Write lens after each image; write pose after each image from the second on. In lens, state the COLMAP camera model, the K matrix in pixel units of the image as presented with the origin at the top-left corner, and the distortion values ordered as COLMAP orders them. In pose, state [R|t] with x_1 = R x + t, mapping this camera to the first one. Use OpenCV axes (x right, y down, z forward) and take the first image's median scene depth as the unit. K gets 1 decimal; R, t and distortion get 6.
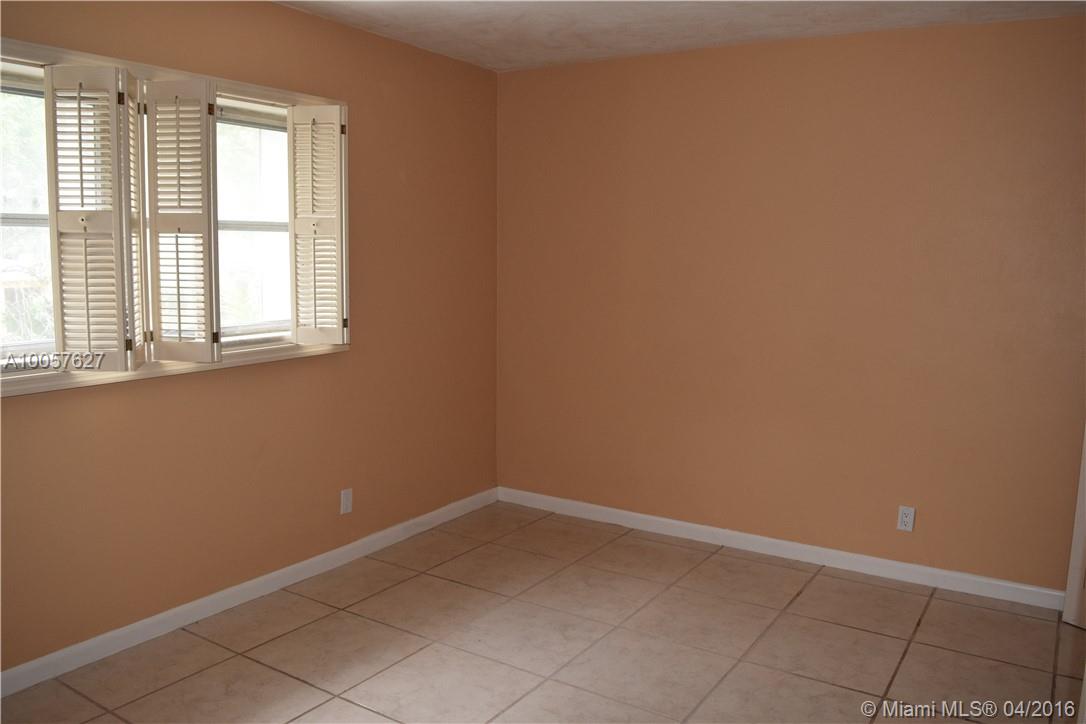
lens RADIAL K [[912.1, 0, 543.6], [0, 912.1, 361.5], [0, 0, 1]] dist [-0.004640, -0.016761]
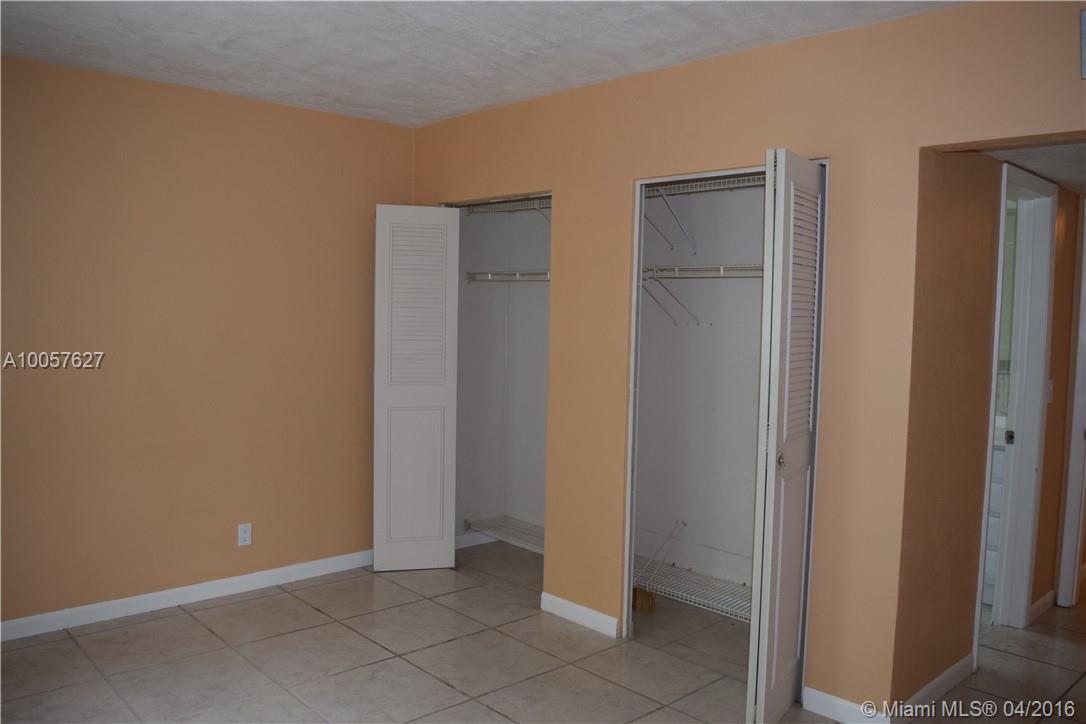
lens RADIAL K [[912.1, 0, 551.9], [0, 912.1, 361.7], [0, 0, 1]] dist [-0.004640, -0.016761]
pose [[0.281172, -0.081856, 0.956160, -0.558873], [0.109582, 0.992577, 0.052749, -0.056916], [-0.953380, 0.089946, 0.288055, 0.308377]]
